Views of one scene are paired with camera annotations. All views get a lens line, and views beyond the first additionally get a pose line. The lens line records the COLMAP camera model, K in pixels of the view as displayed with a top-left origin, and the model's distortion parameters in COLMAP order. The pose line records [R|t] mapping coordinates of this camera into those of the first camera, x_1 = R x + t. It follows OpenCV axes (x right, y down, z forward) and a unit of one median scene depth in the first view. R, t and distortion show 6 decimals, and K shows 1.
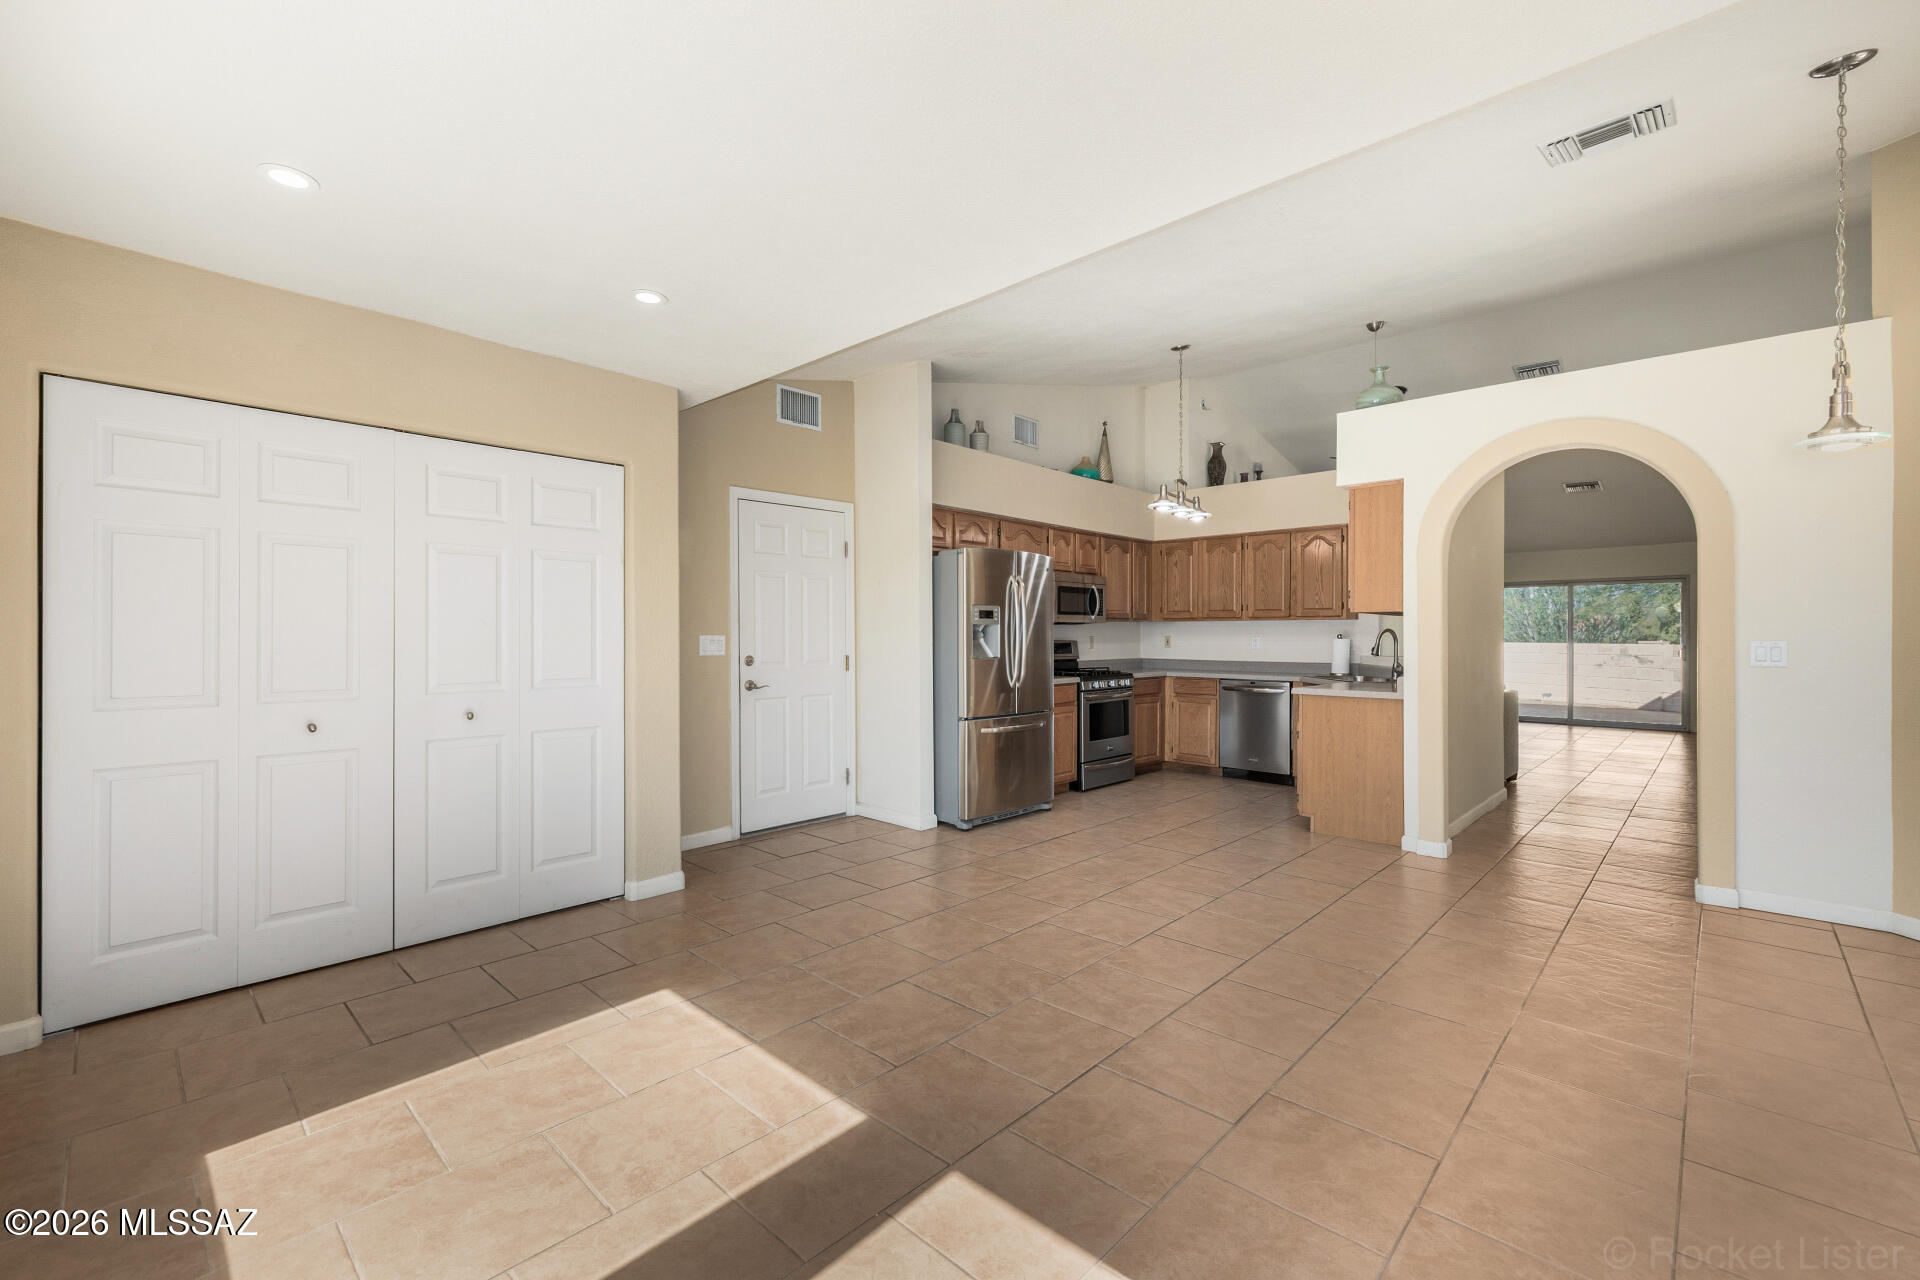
lens RADIAL K [[813.0, 0, 943.6], [0, 813.0, 624.2], [0, 0, 1]] dist [0.000435, 0.000143]
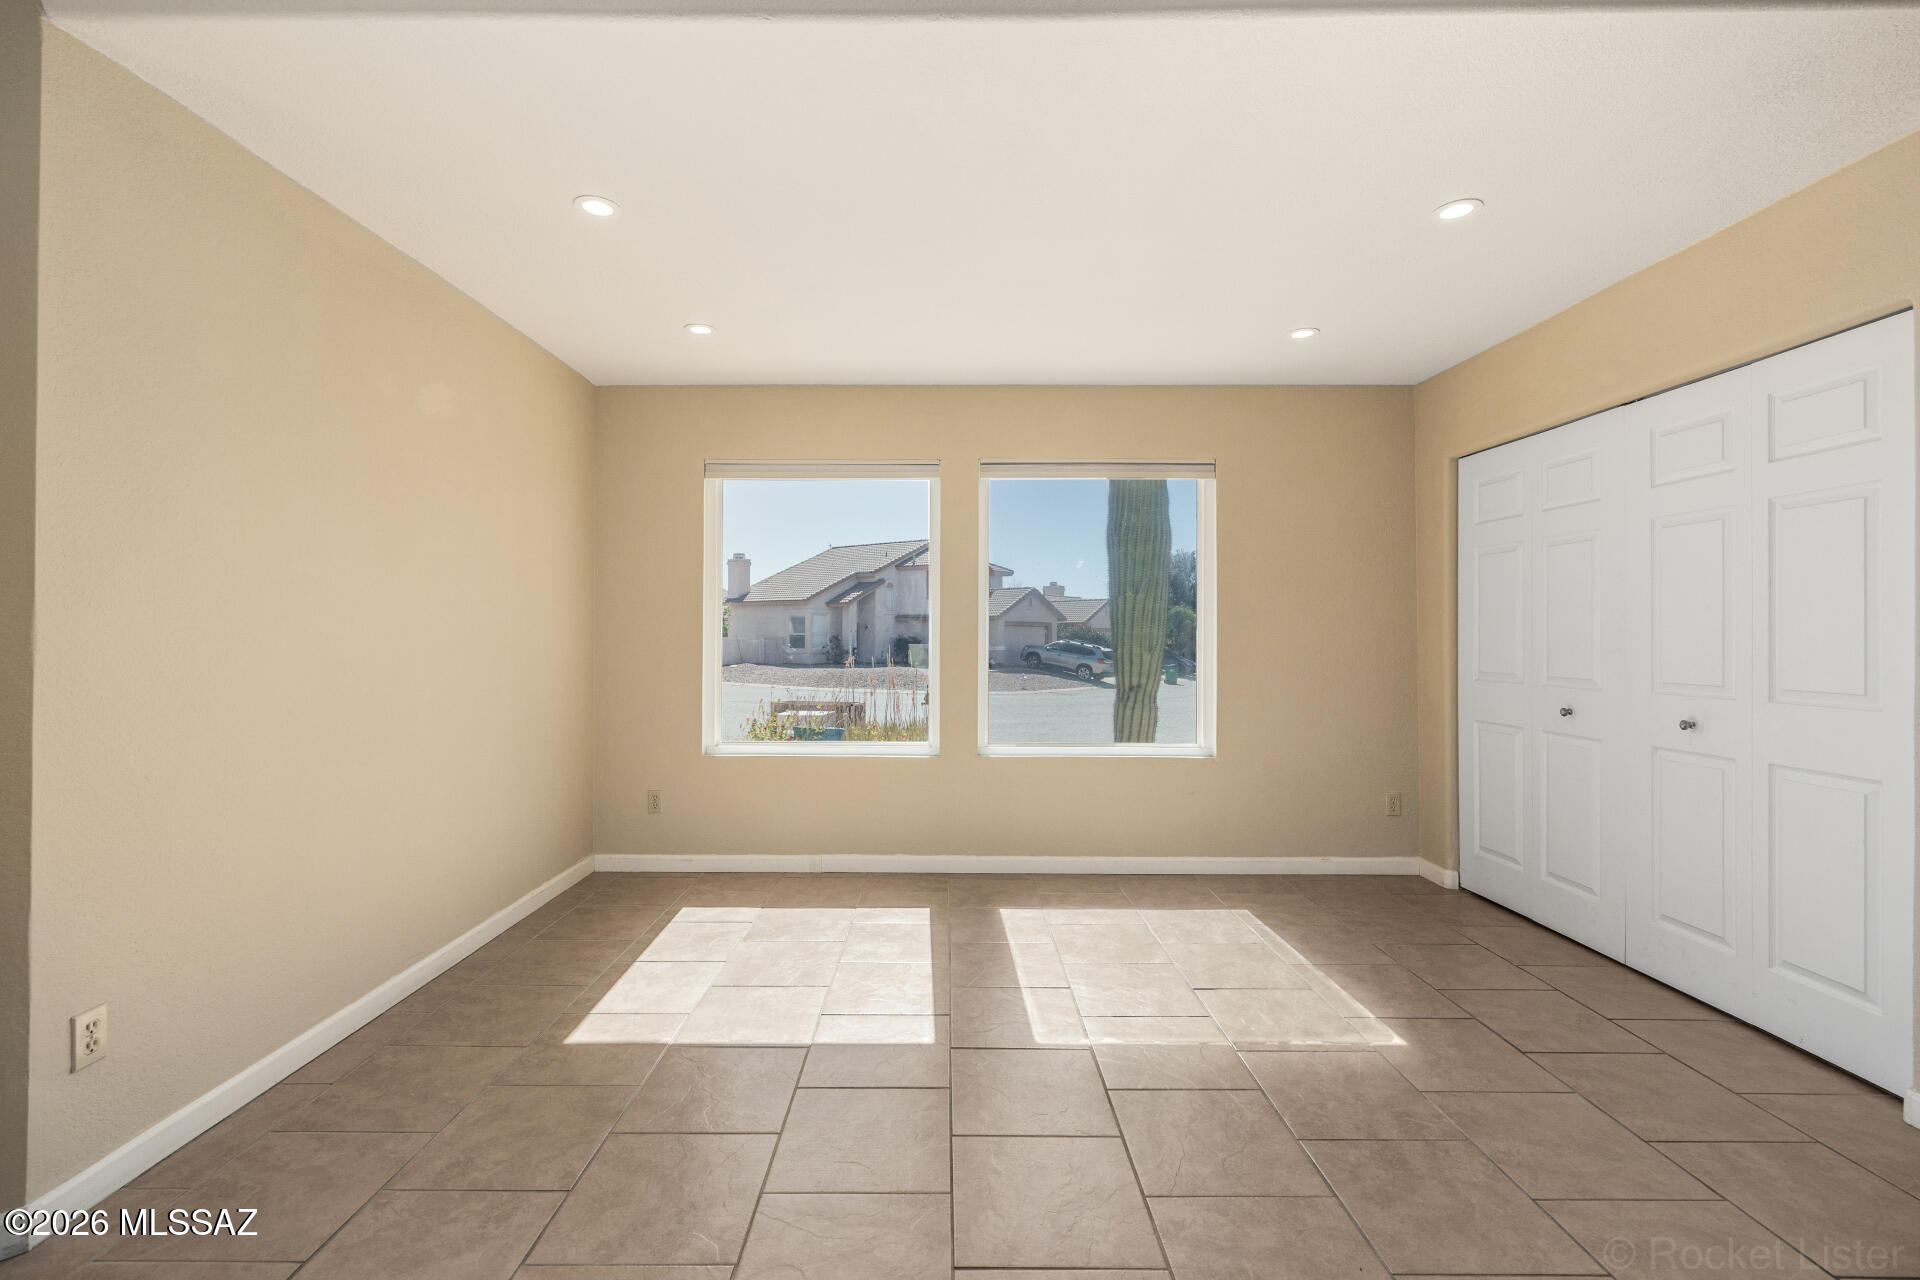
lens RADIAL K [[813.0, 0, 943.6], [0, 813.0, 624.2], [0, 0, 1]] dist [0.000435, 0.000143]
pose [[-0.719228, -0.009183, -0.694713, 0.611294], [0.007943, 0.999739, -0.021438, 0.030695], [0.694728, -0.020936, -0.718968, 1.315802]]
